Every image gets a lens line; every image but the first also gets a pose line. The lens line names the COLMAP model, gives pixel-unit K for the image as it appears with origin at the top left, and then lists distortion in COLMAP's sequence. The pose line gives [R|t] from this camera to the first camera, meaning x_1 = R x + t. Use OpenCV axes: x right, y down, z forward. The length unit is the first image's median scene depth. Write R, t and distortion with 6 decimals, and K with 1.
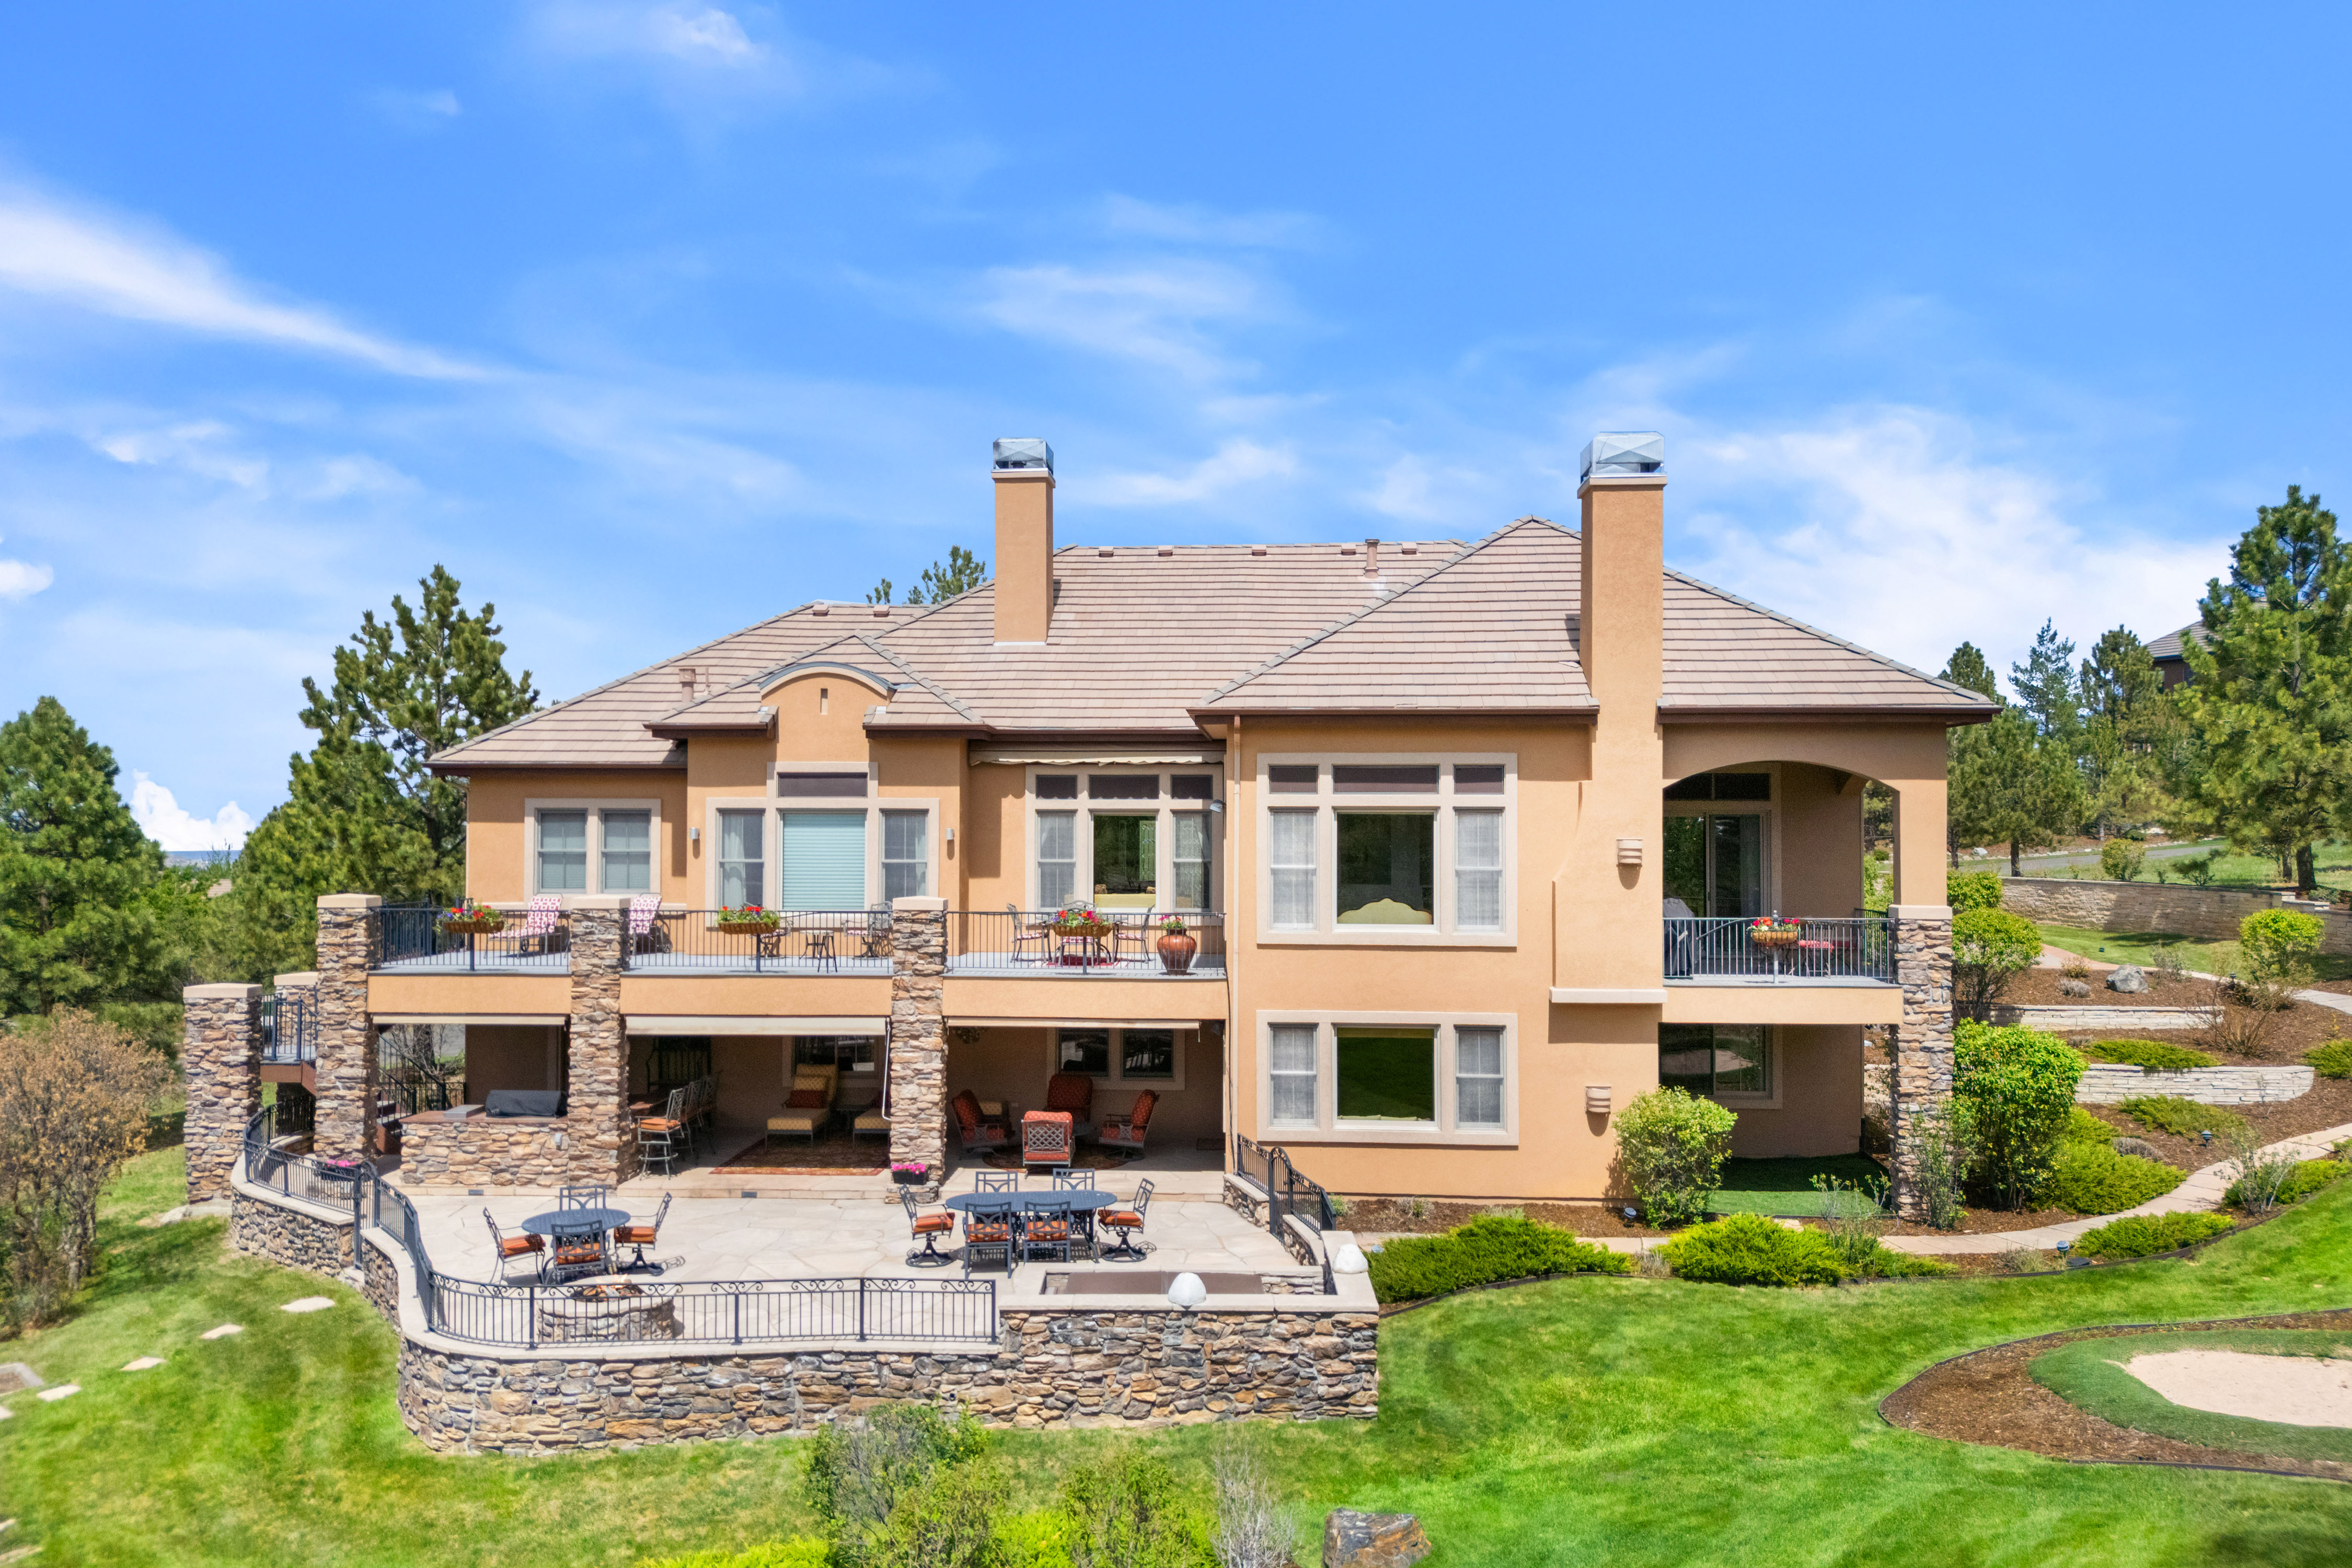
lens RADIAL K [[1681.8, 0, 1185.8], [0, 1681.8, 826.1], [0, 0, 1]] dist [0.027693, -0.025073]
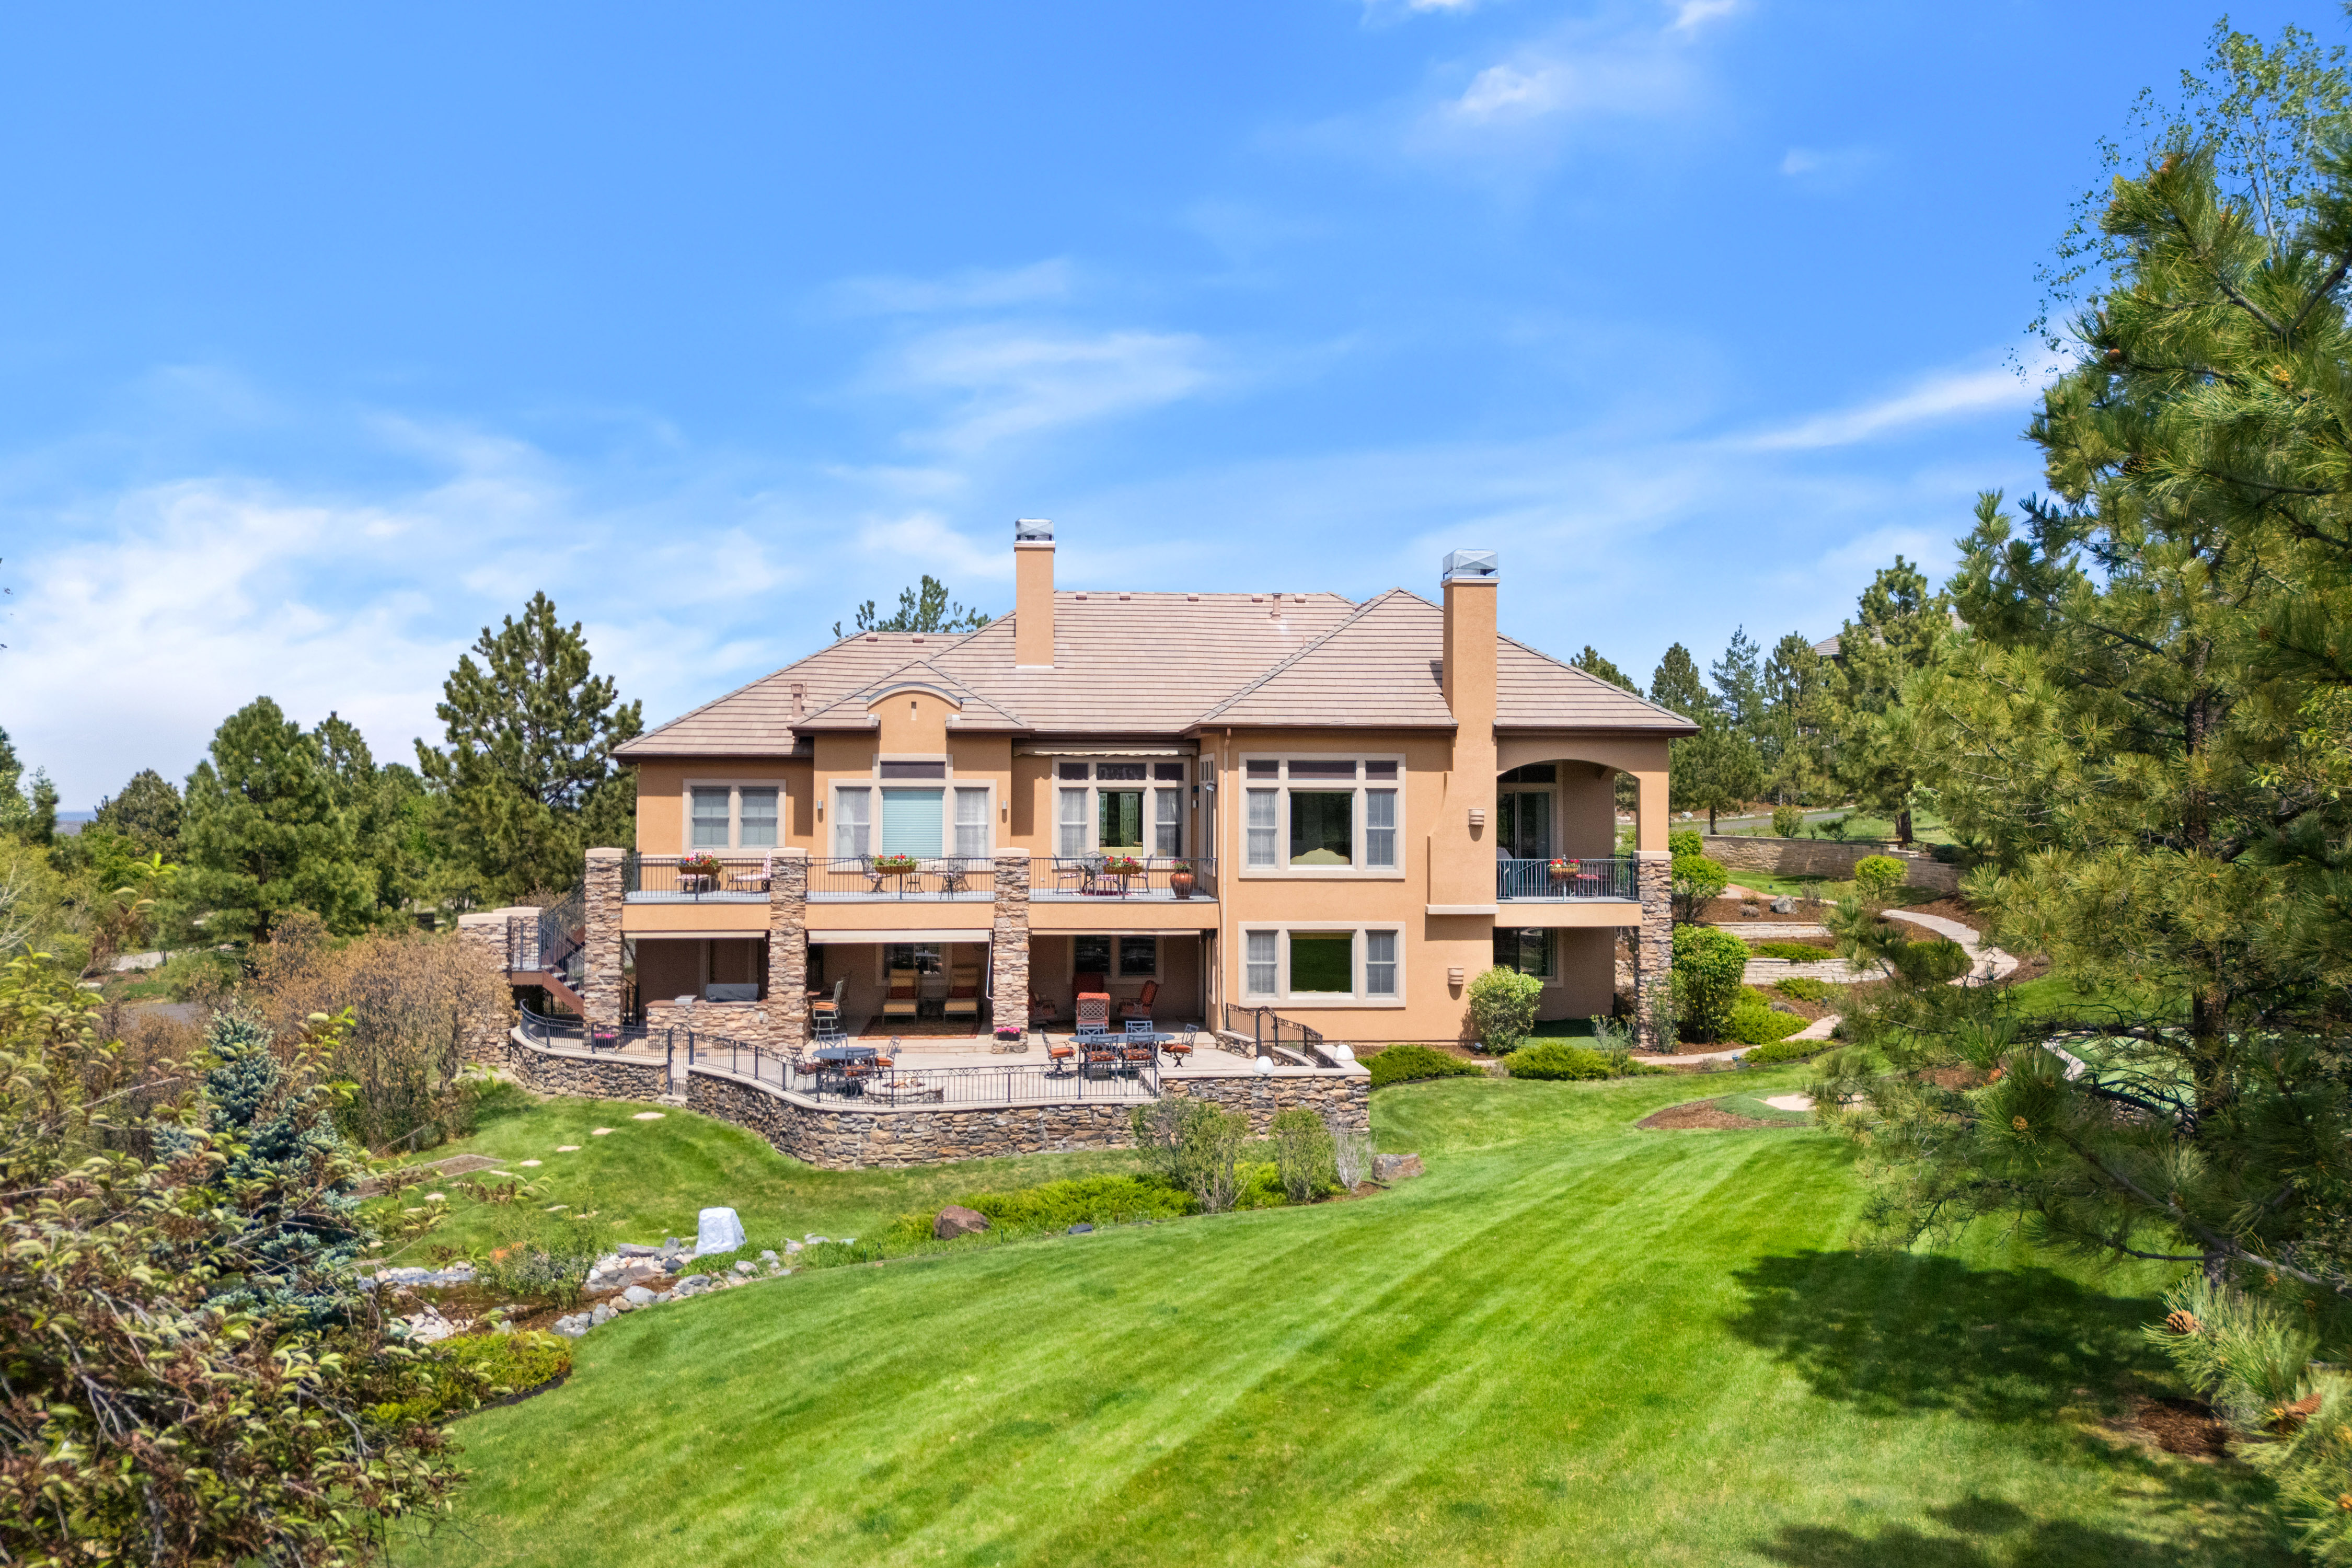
lens RADIAL K [[1681.8, 0, 1172.0], [0, 1681.8, 783.1], [0, 0, 1]] dist [0.027693, -0.025073]
pose [[0.989831, 0.001827, 0.142234, -0.227309], [-0.001291, 0.999992, -0.003859, -0.009603], [-0.142240, 0.003636, 0.989825, -0.482251]]
